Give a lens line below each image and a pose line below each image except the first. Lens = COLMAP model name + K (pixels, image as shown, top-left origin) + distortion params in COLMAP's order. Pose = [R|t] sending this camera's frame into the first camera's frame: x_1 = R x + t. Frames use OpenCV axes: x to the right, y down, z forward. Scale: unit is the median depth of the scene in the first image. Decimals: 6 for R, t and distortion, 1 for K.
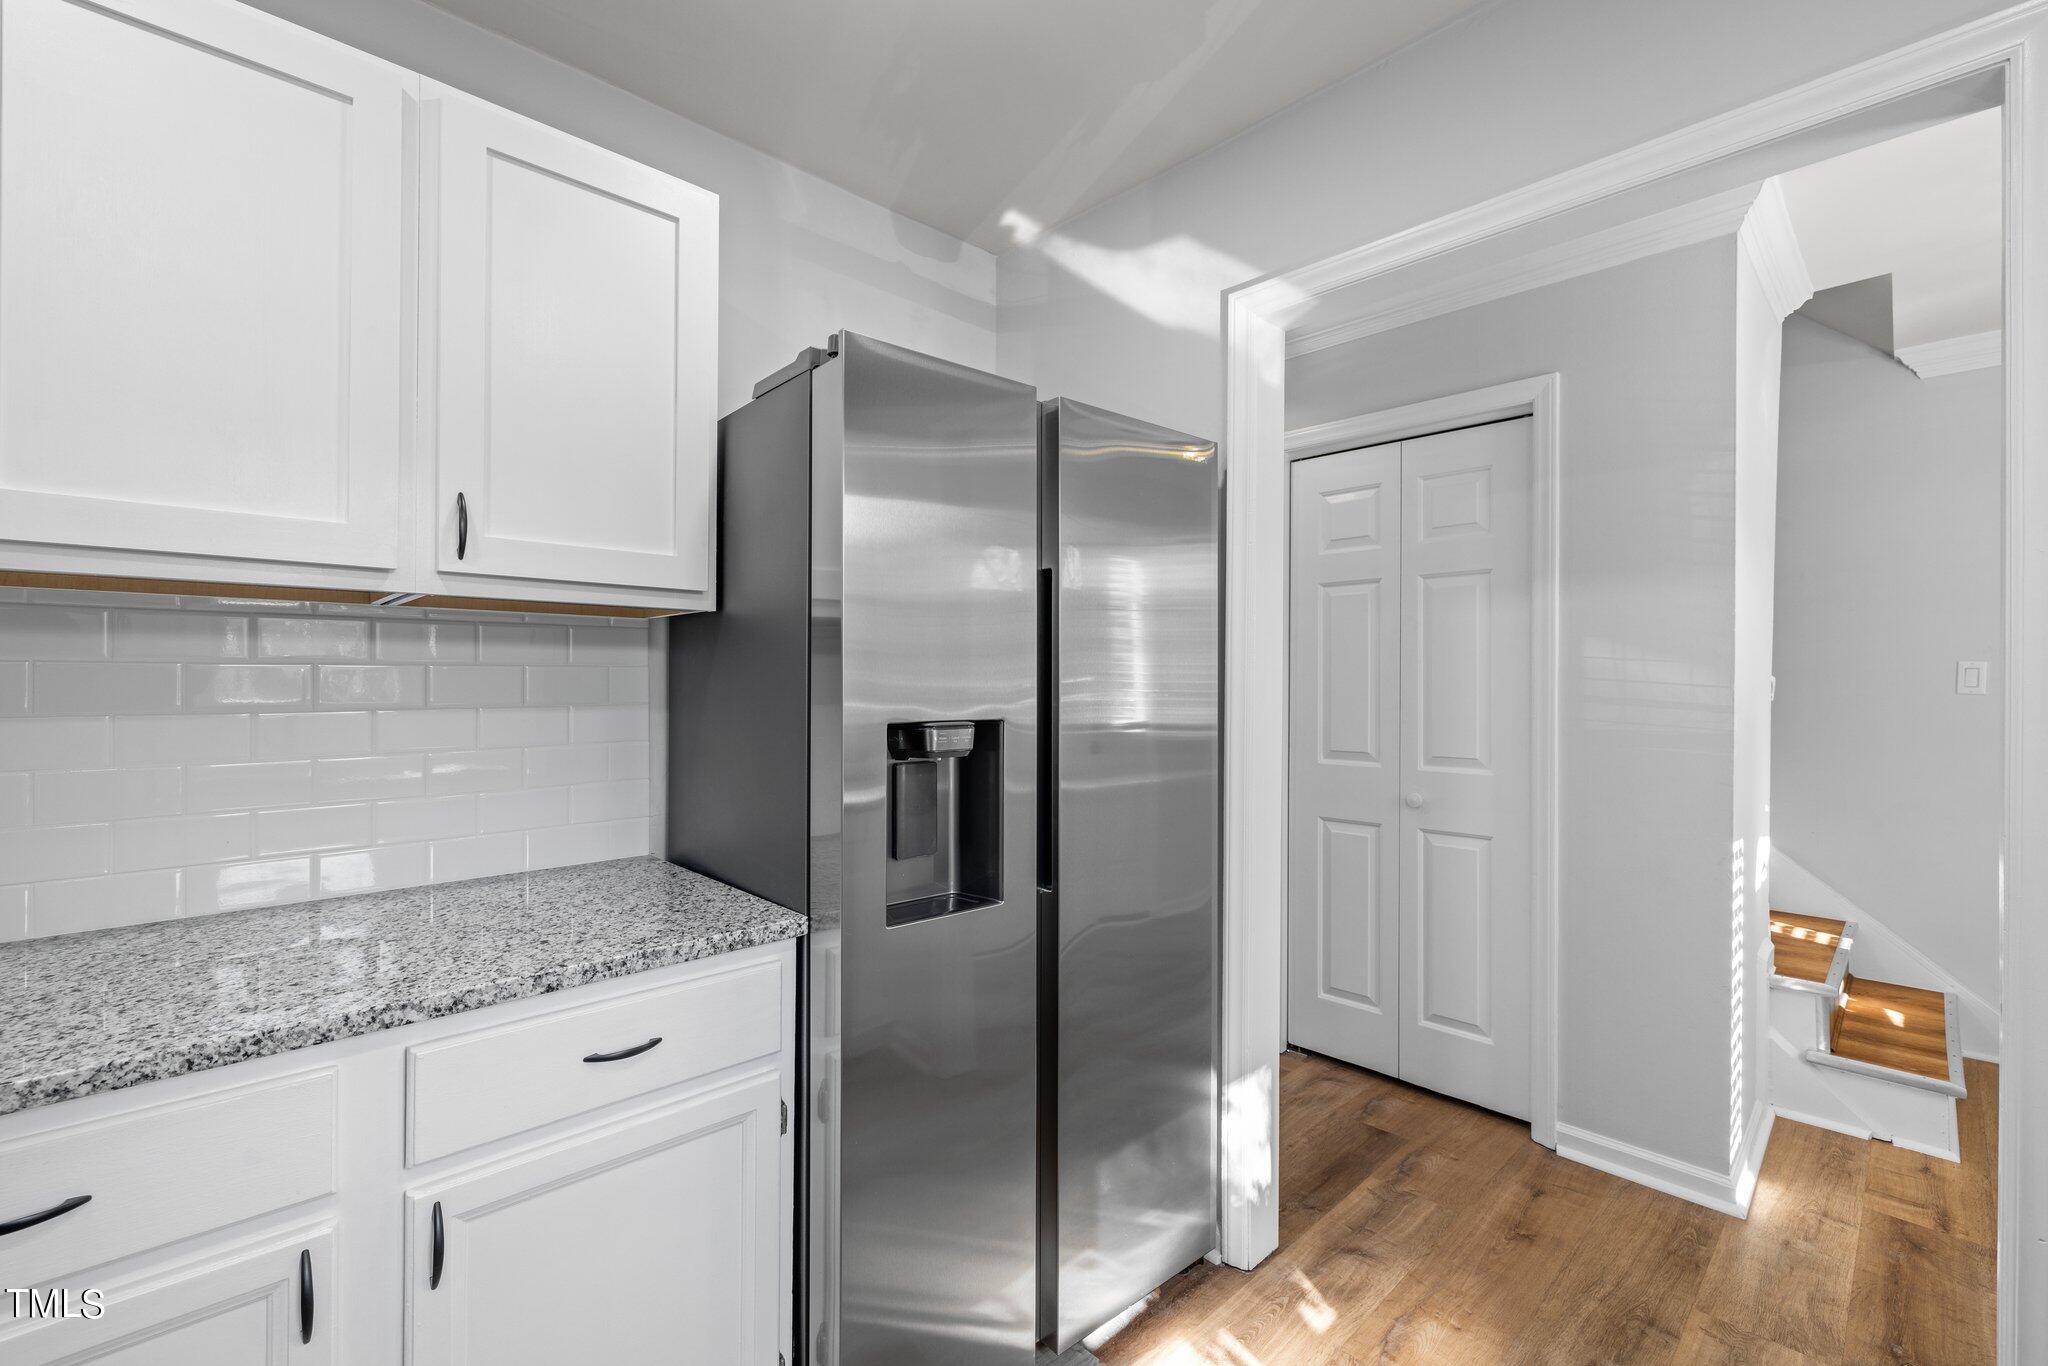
lens RADIAL K [[890.3, 0, 1024.0], [0, 890.3, 683.0], [0, 0, 1]] dist [0.002977, 0.000542]
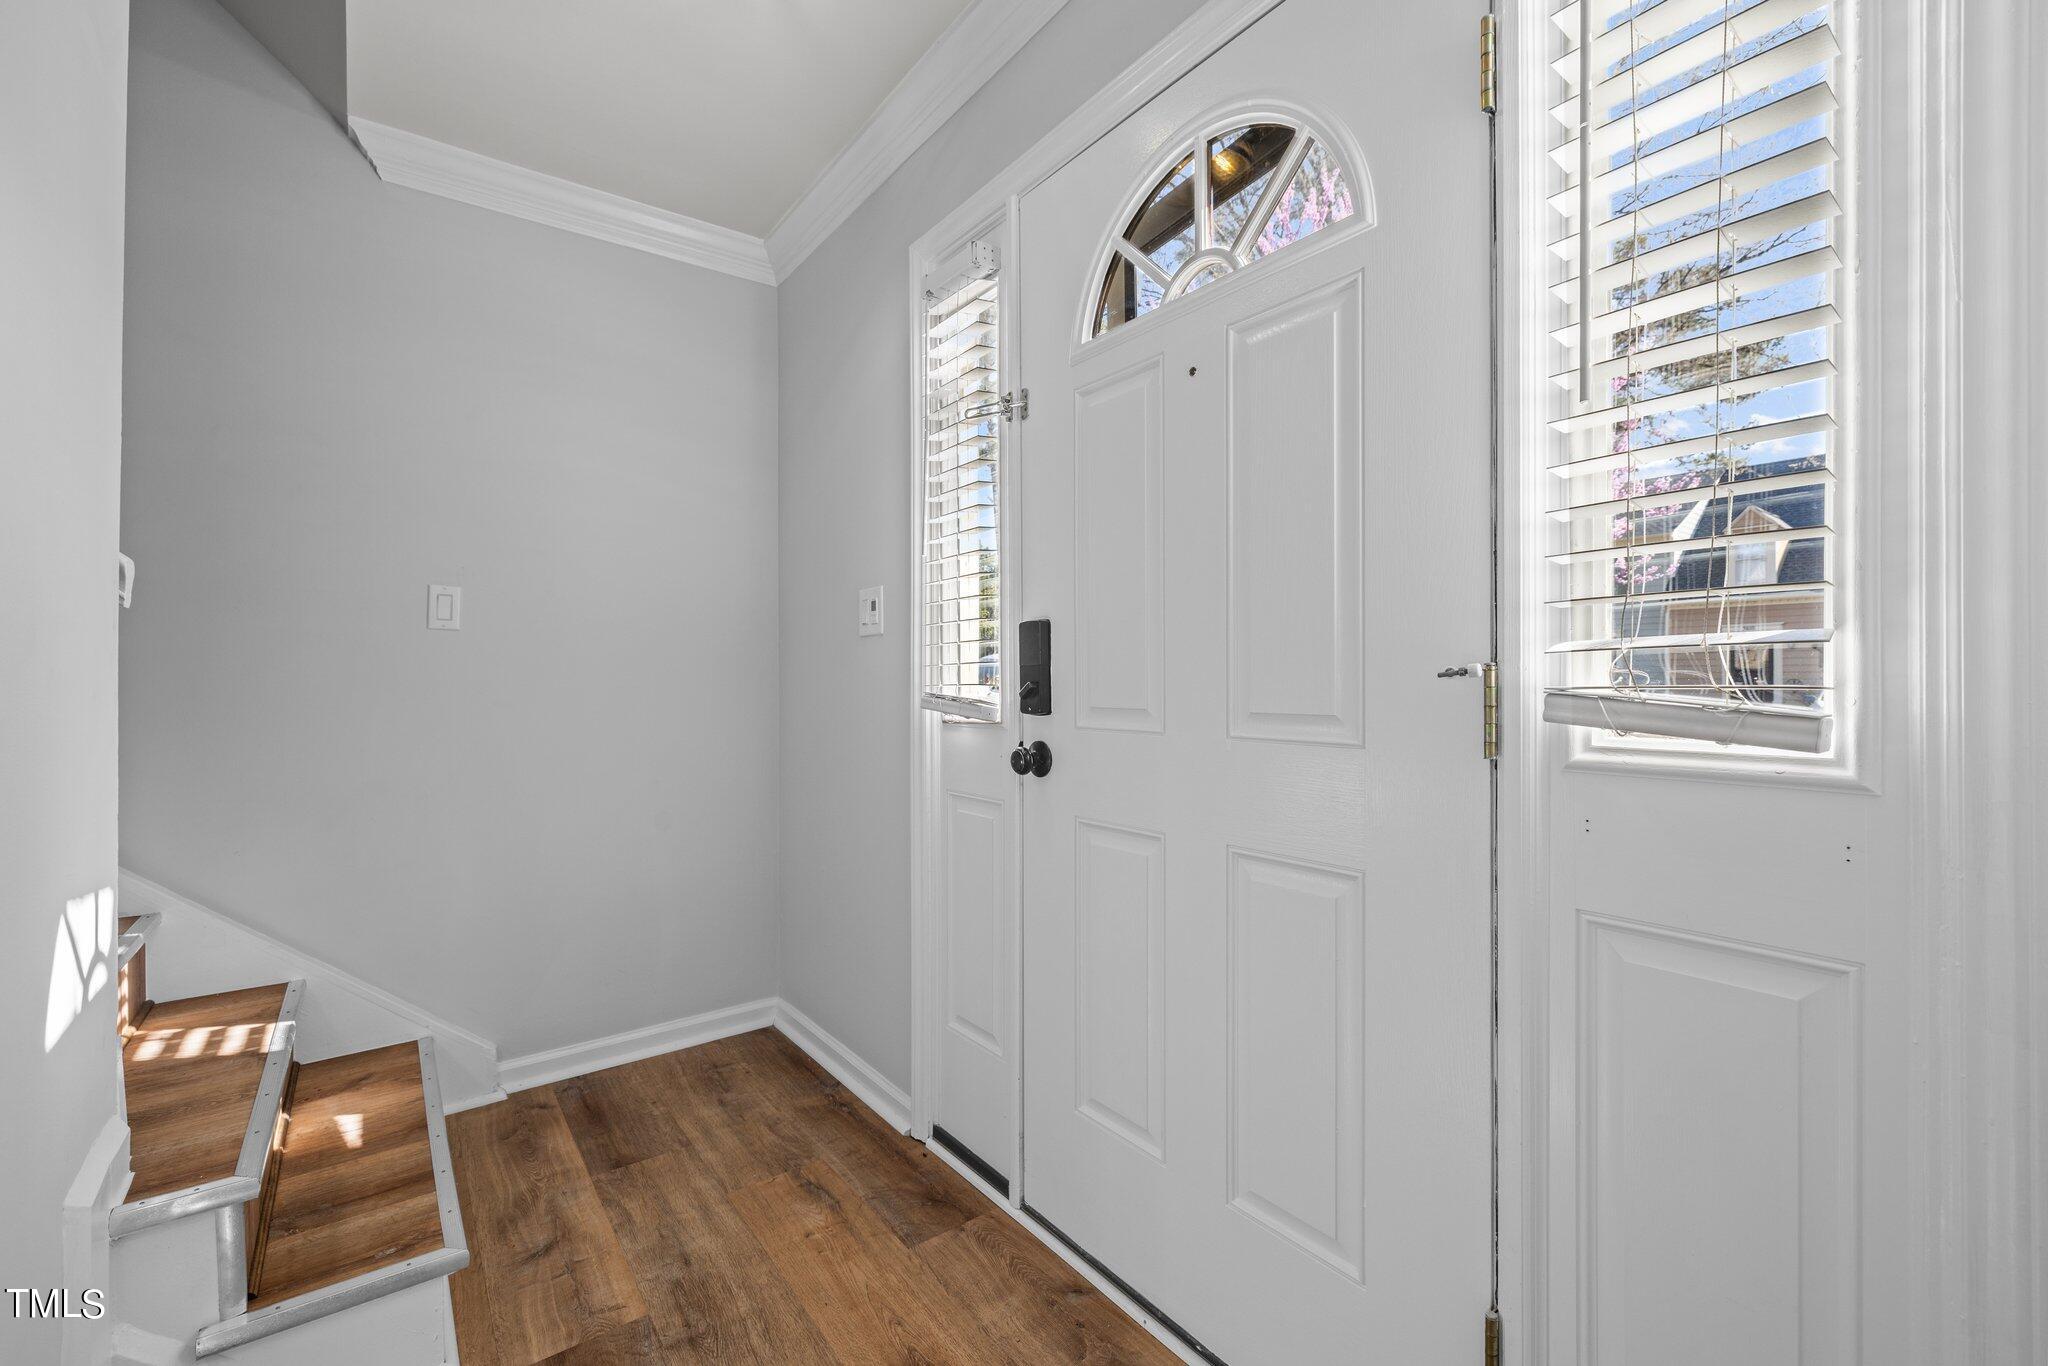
lens RADIAL K [[818.2, 0, 977.5], [0, 818.2, 674.9], [0, 0, 1]] dist [0.002176, 0.000292]
pose [[0.137734, -0.000803, 0.990469, 0.441079], [0.006735, 0.999977, -0.000126, 0.054480], [-0.990446, 0.006688, 0.137737, 0.463070]]
